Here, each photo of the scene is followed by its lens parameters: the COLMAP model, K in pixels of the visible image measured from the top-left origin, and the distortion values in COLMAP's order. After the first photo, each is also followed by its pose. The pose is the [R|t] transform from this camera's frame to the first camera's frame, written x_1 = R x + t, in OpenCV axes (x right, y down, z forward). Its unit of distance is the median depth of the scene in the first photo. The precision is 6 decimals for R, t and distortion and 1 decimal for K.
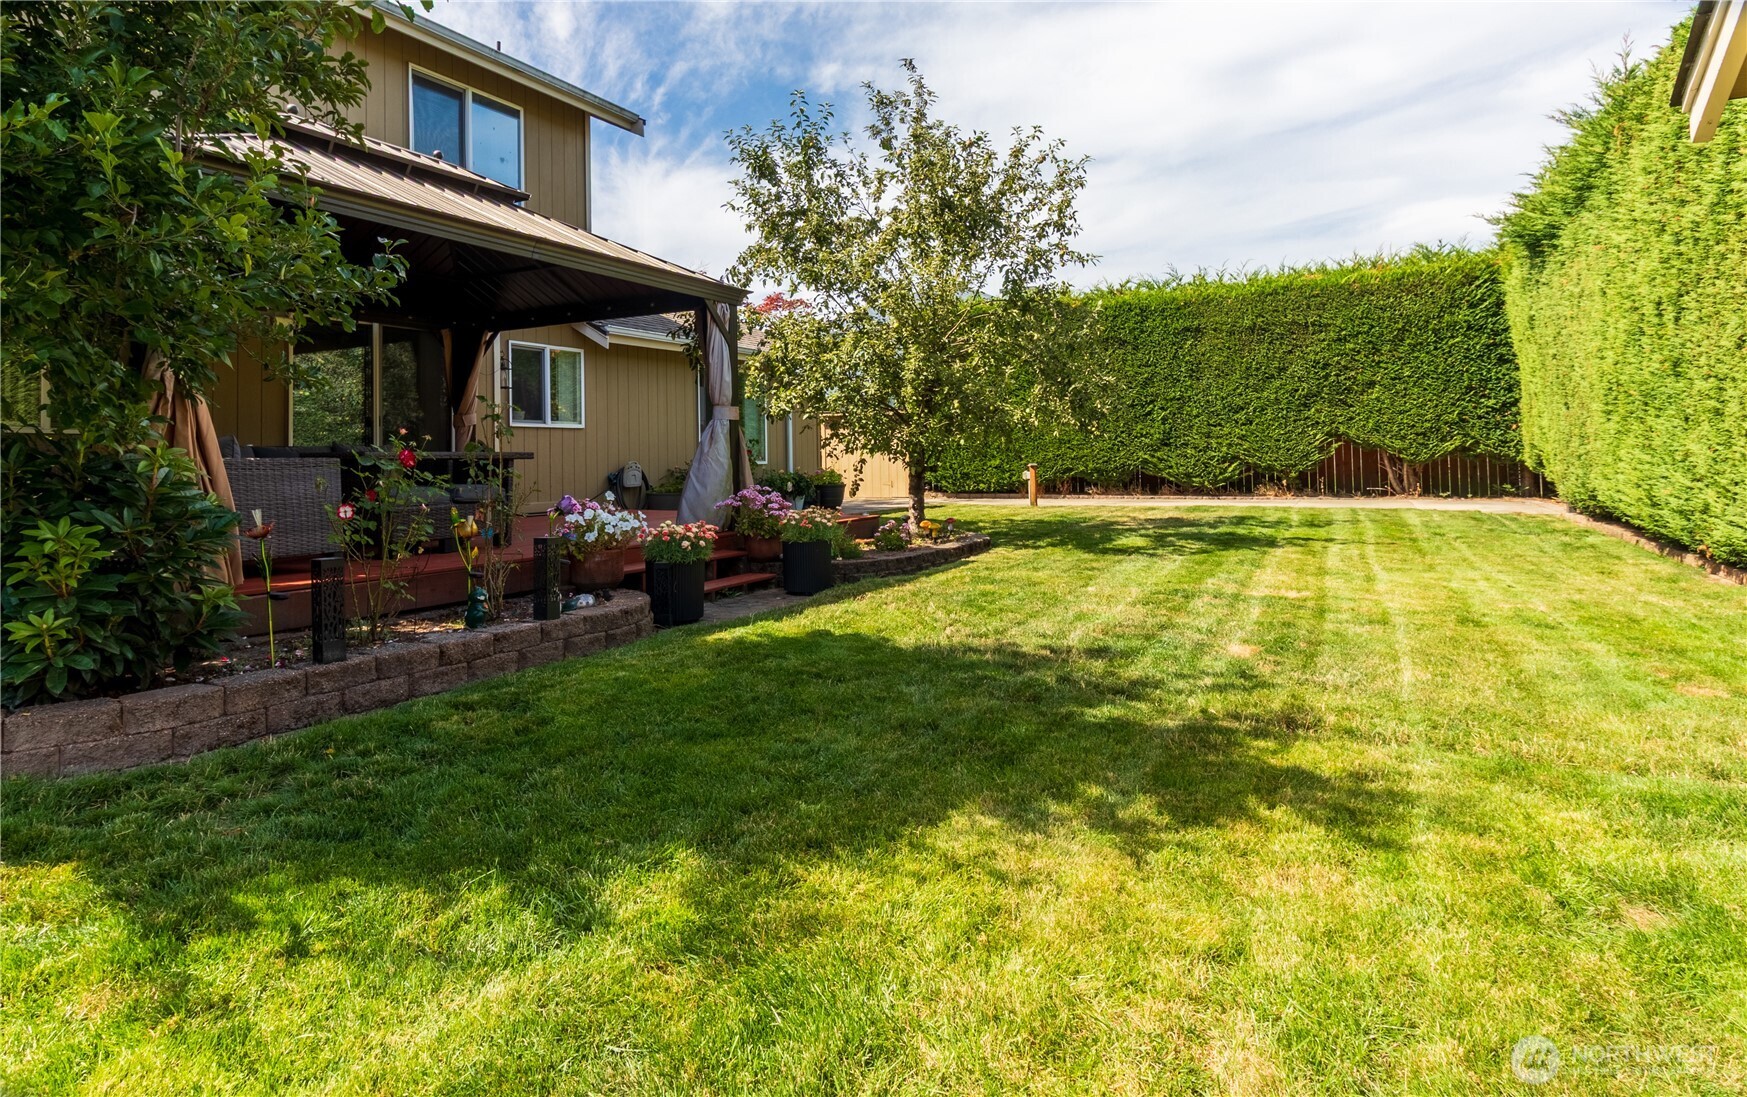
lens RADIAL K [[1052.8, 0, 875.7], [0, 1052.8, 466.8], [0, 0, 1]] dist [0.001036, 0.000072]
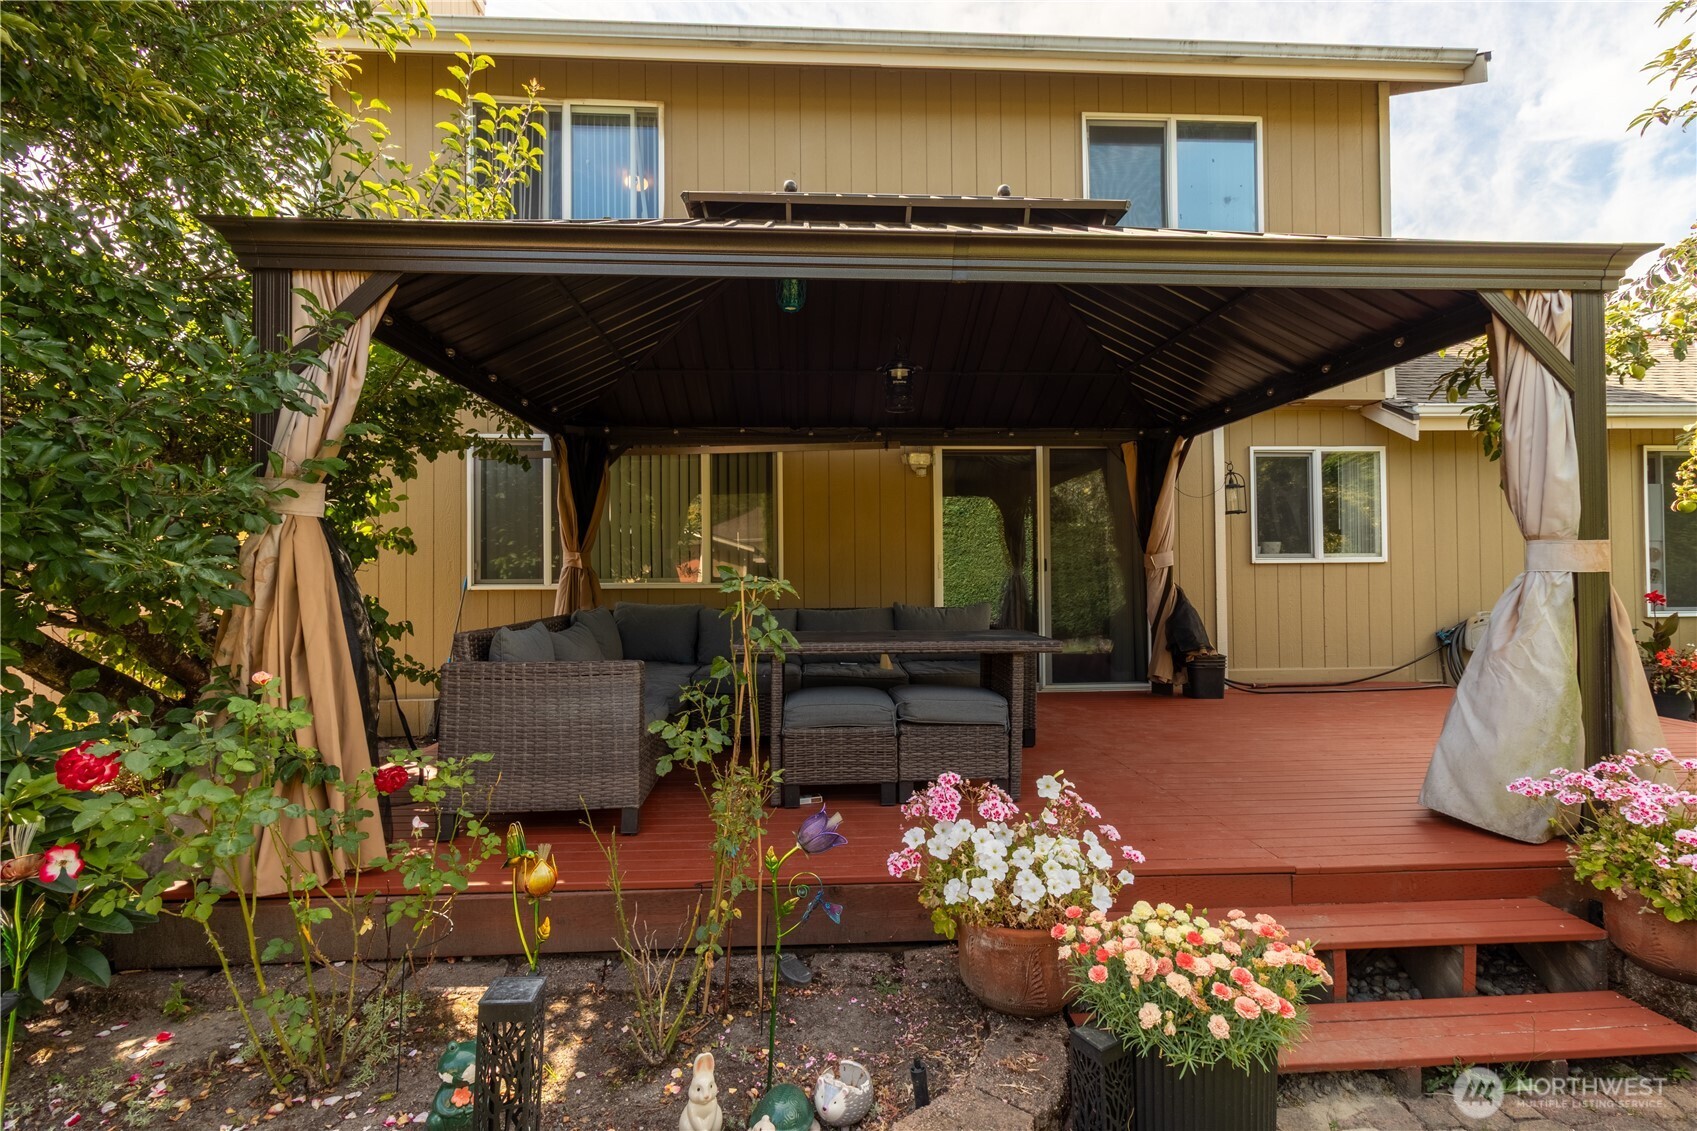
lens RADIAL K [[800.0, 0, 832.7], [0, 800.0, 569.6], [0, 0, 1]] dist [0.000158, 0.000480]
pose [[0.500735, 0.002245, -0.865598, -0.010777], [0.003395, 0.999984, 0.004558, -0.040067], [0.865594, -0.005221, 0.500720, 0.490121]]
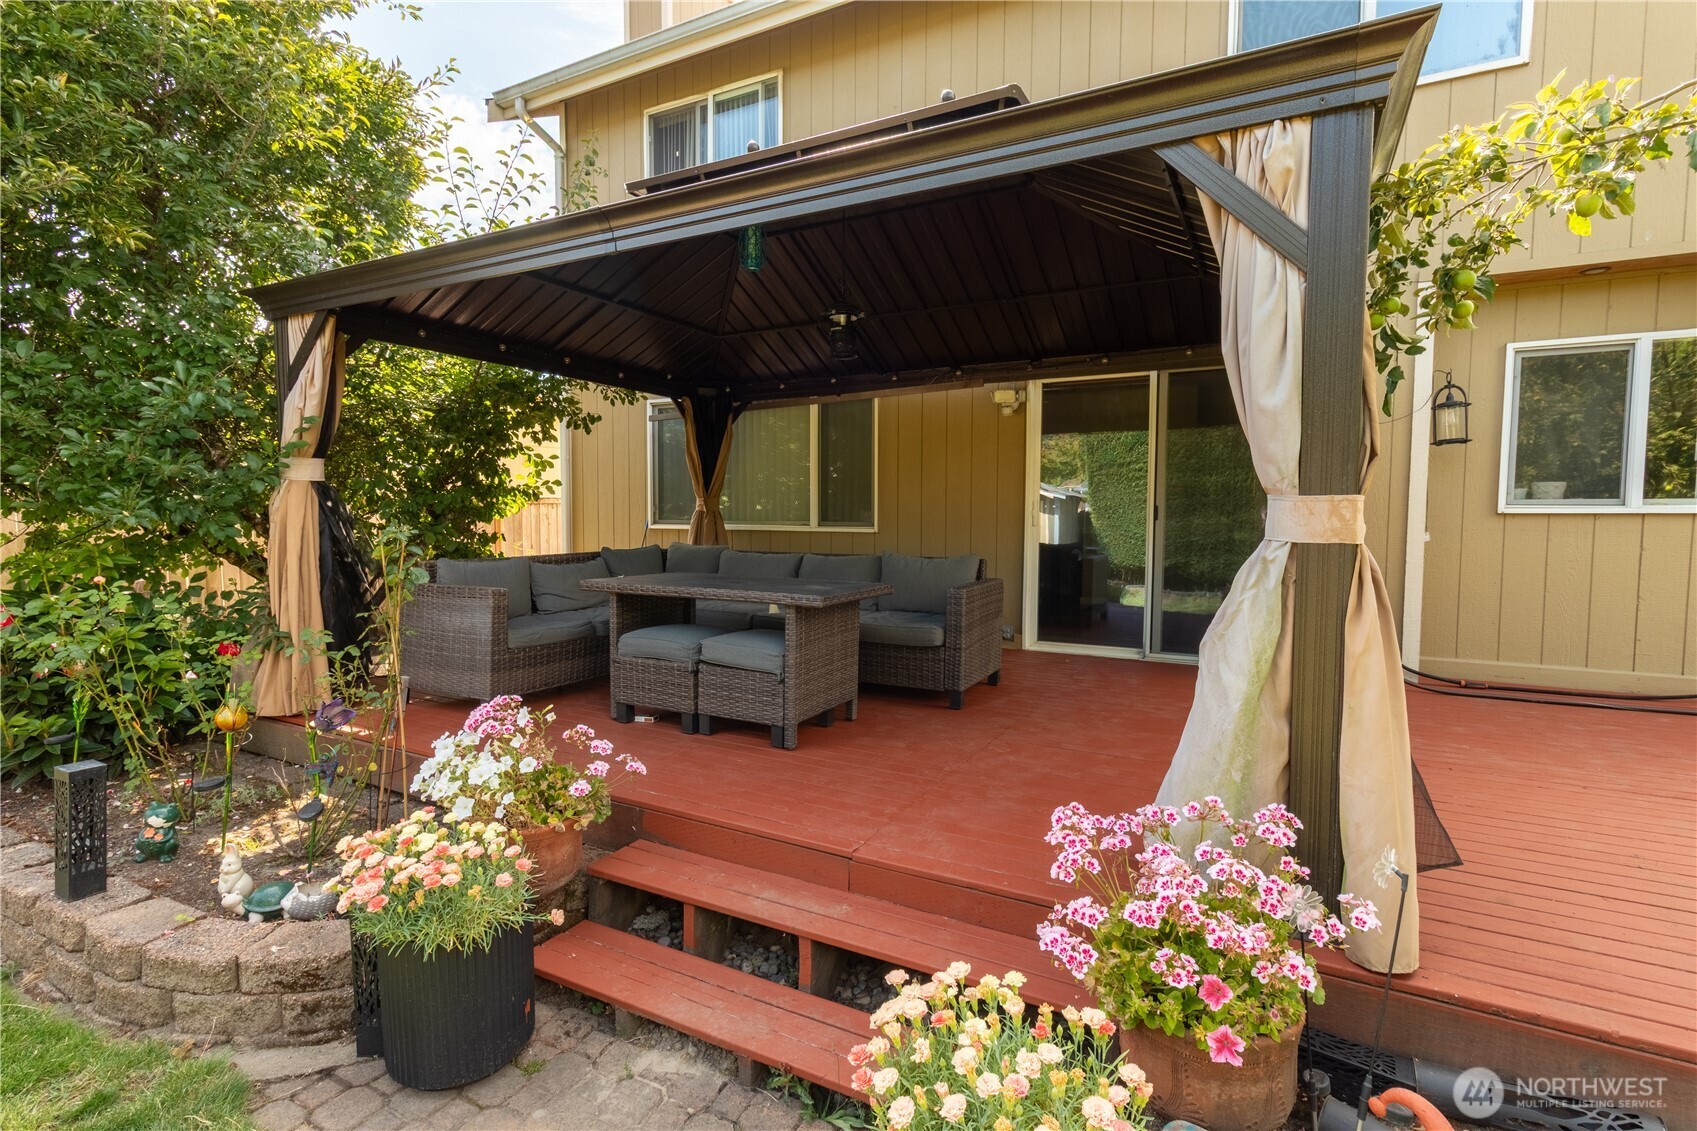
lens RADIAL K [[800.0, 0, 832.7], [0, 800.0, 569.6], [0, 0, 1]] dist [0.000158, 0.000480]
pose [[-0.026767, 0.082514, -0.996230, 0.064949], [-0.001693, 0.996582, 0.082588, -0.045627], [0.999640, 0.003897, -0.026536, 0.729745]]
